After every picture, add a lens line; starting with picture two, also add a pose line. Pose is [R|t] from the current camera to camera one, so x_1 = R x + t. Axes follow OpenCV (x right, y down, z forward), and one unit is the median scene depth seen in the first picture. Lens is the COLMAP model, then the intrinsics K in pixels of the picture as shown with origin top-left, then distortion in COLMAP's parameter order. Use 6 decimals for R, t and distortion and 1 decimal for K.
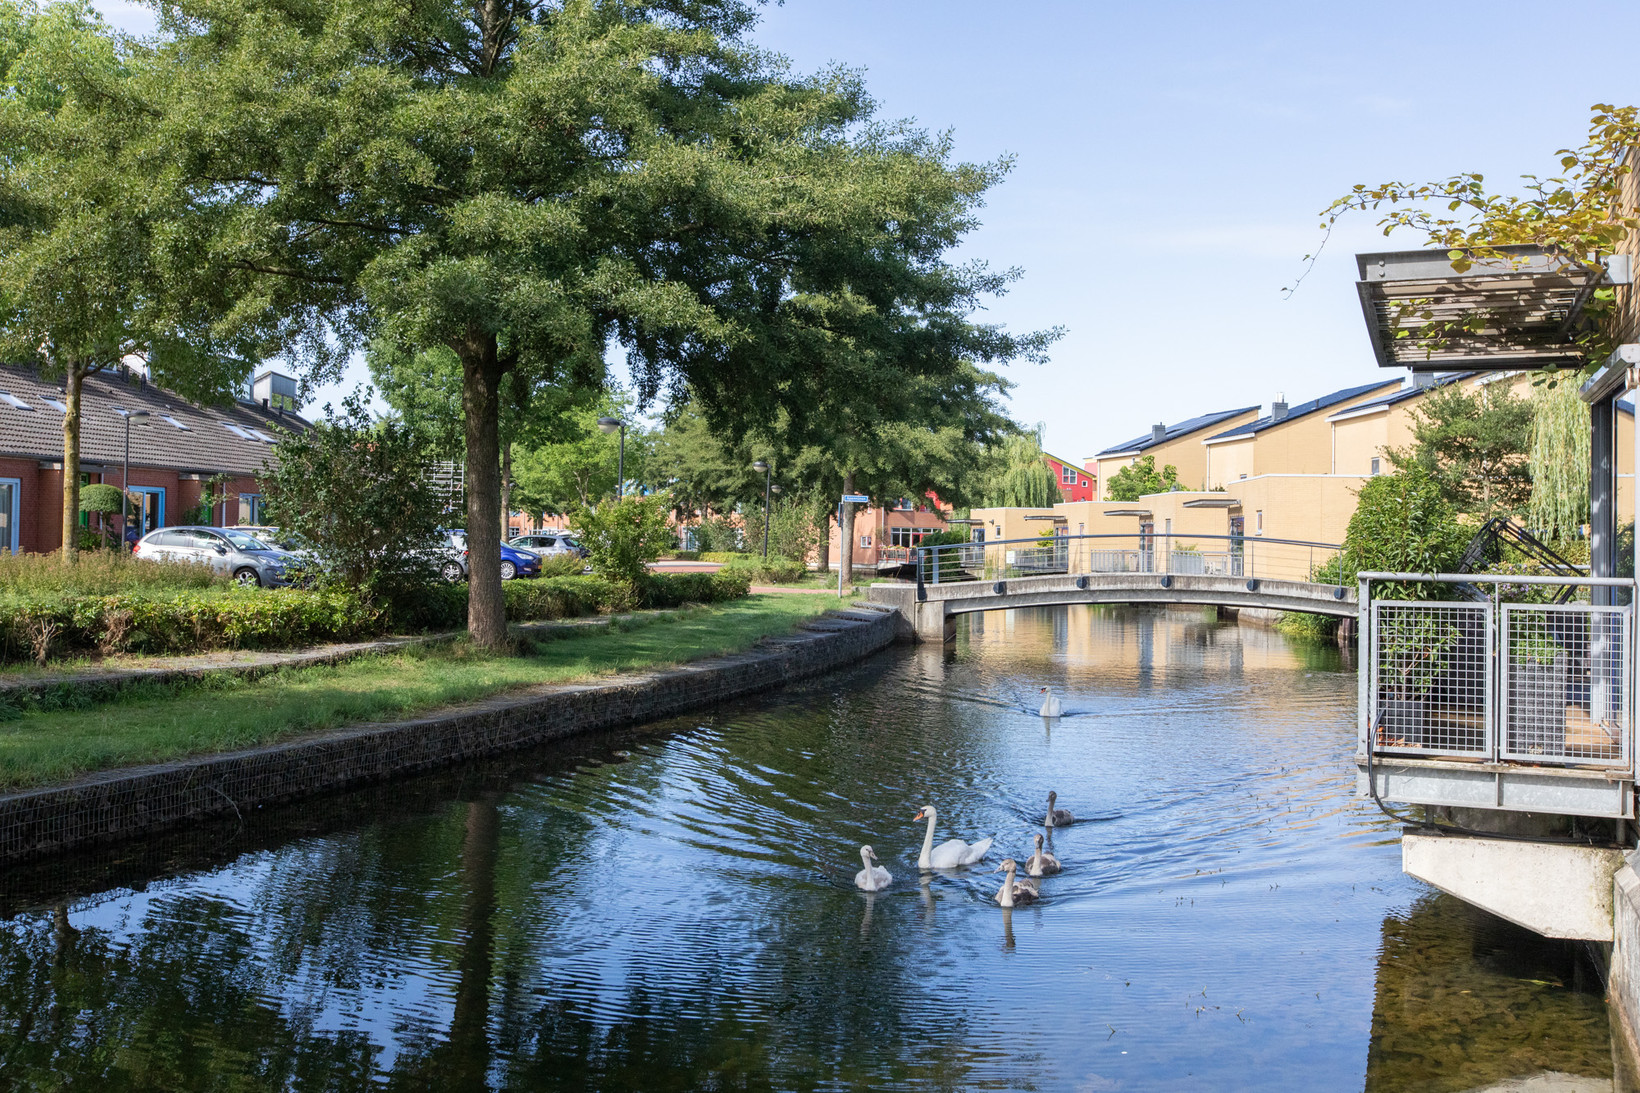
lens RADIAL K [[1585.4, 0, 819.2], [0, 1585.4, 502.0], [0, 0, 1]] dist [0.015981, 0.009684]
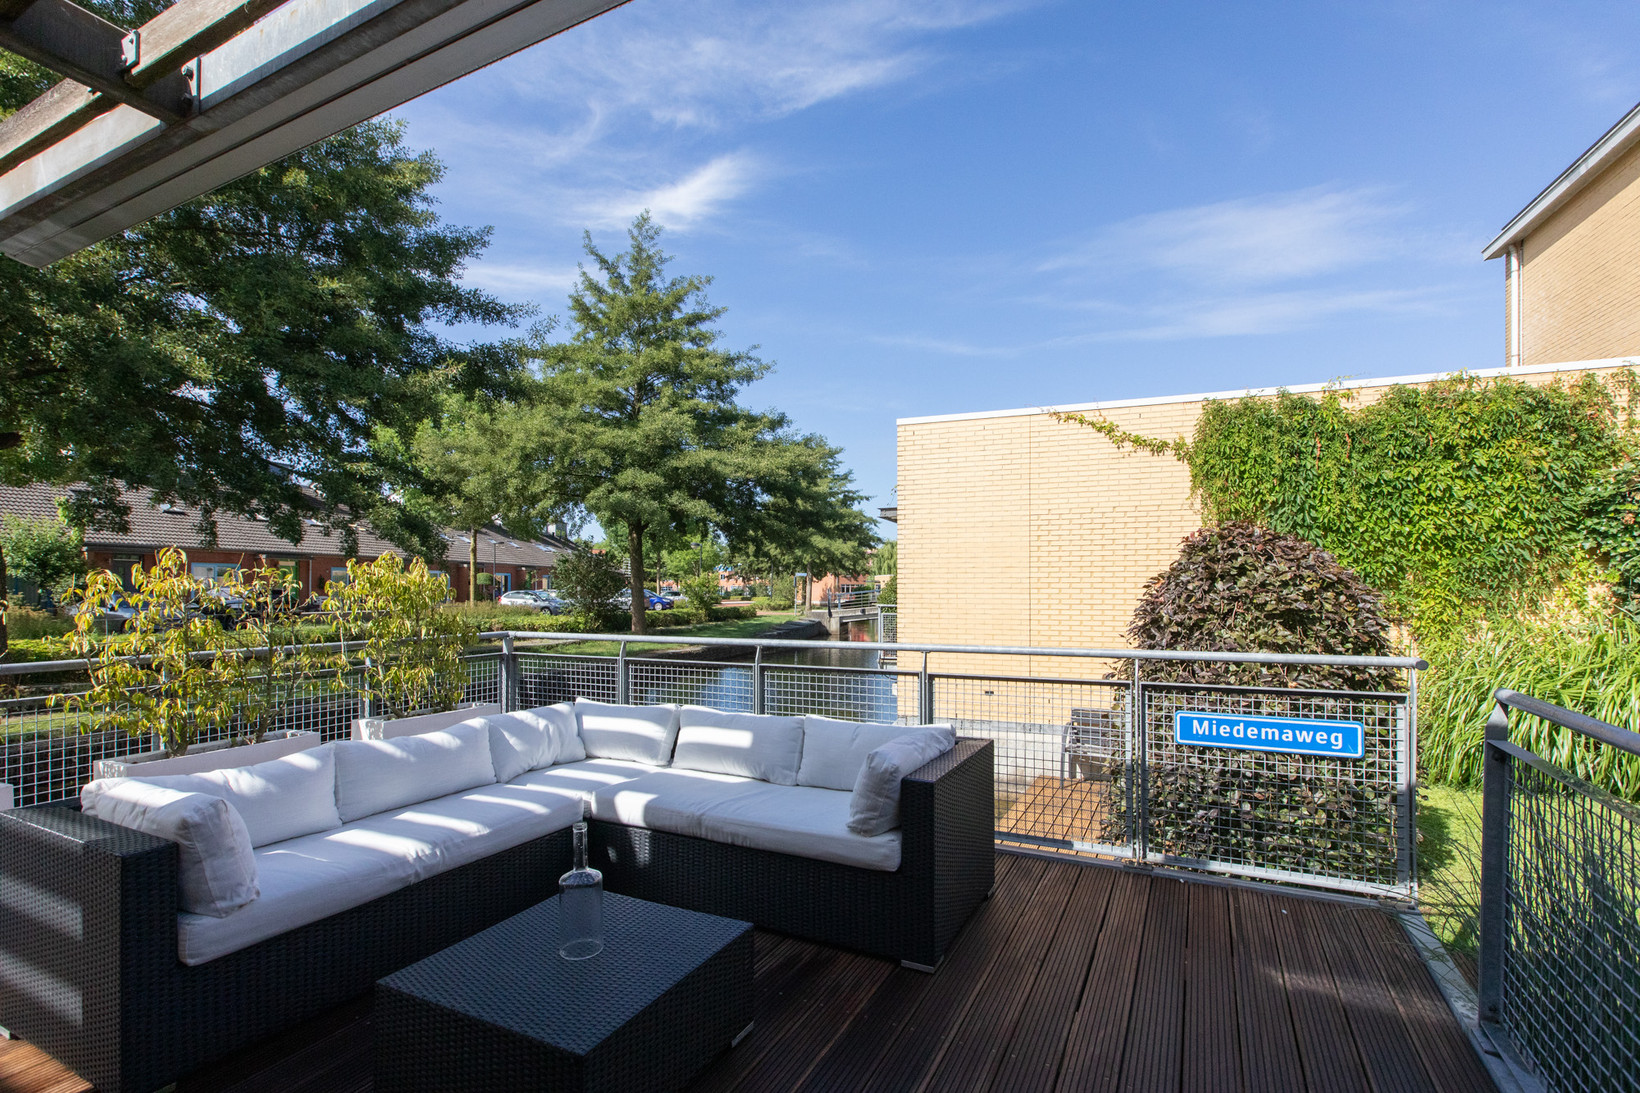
lens RADIAL K [[759.4, 0, 820.3], [0, 759.4, 579.5], [0, 0, 1]] dist [0.014794, 0.000316]
pose [[0.999893, -0.014619, -0.000649, 0.063207], [0.014625, 0.999833, 0.010966, -0.007882], [0.000488, -0.010974, 0.999940, -0.170484]]
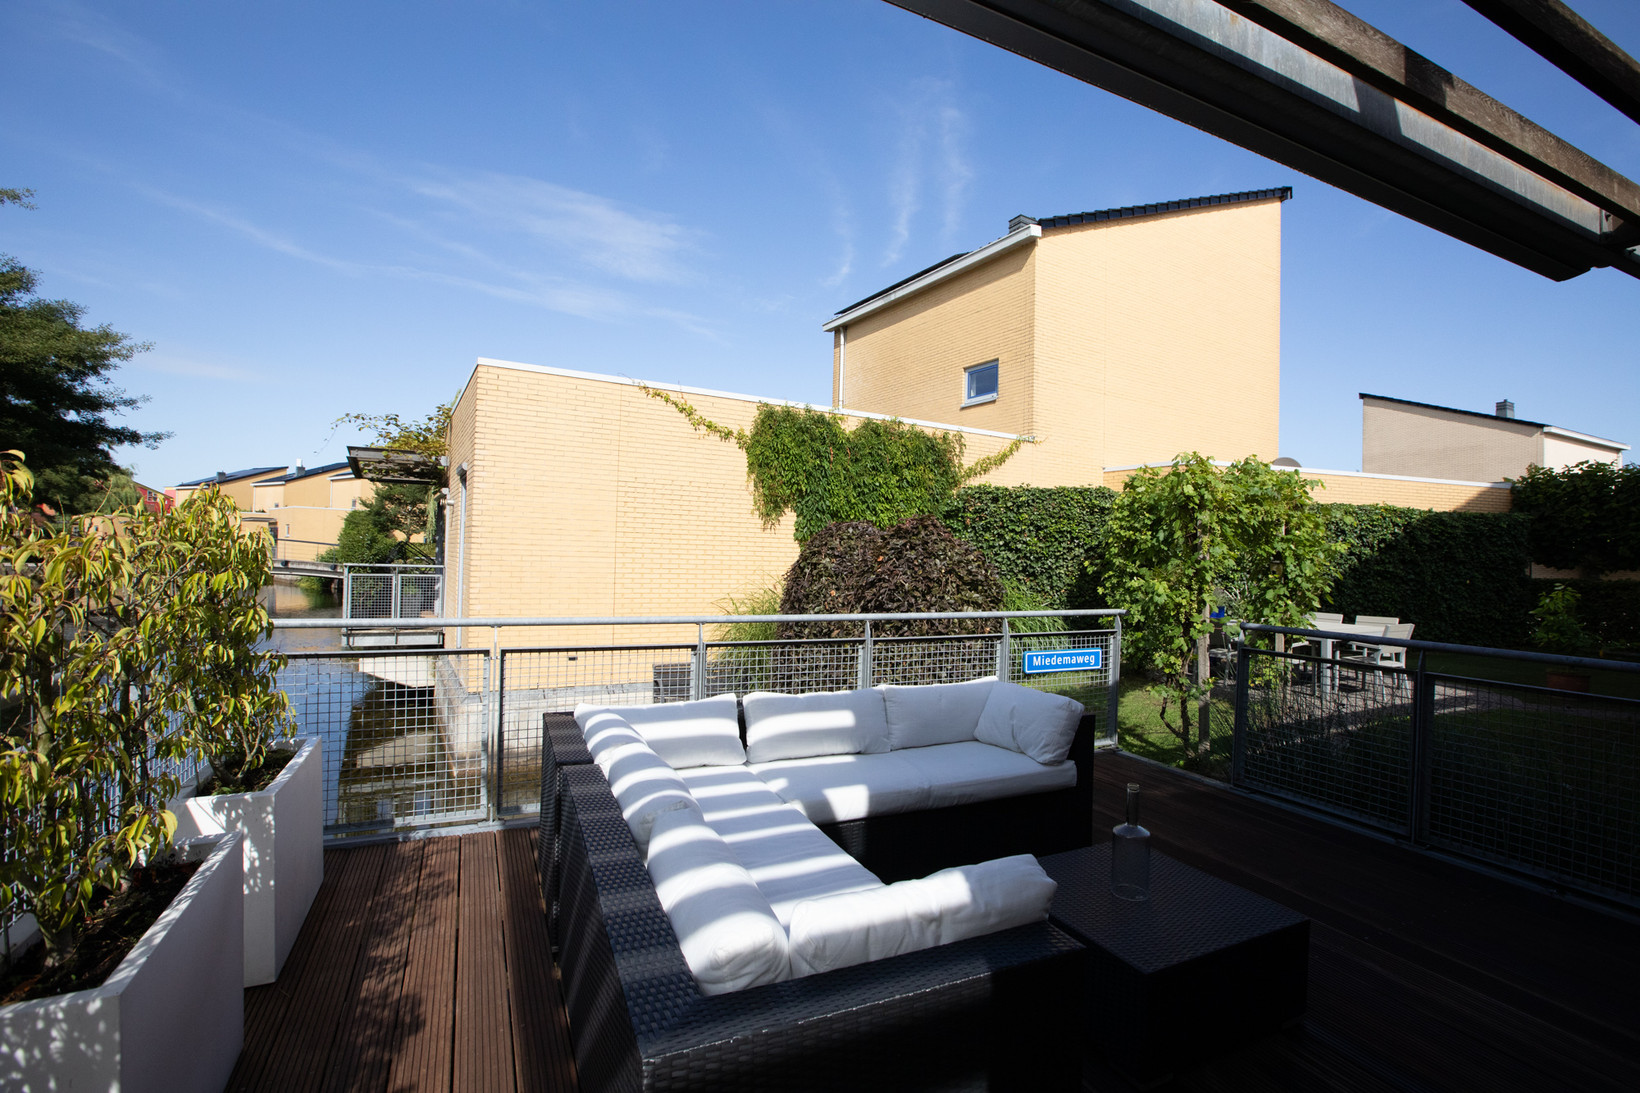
lens RADIAL K [[749.3, 0, 820.0], [0, 749.3, 546.5], [0, 0, 1]] dist [-0.014293, 0.000467]
pose [[0.624547, 0.011358, 0.780905, -0.042245], [-0.037607, 0.999172, 0.015544, -0.010131], [-0.780081, -0.039075, 0.624457, -0.122647]]
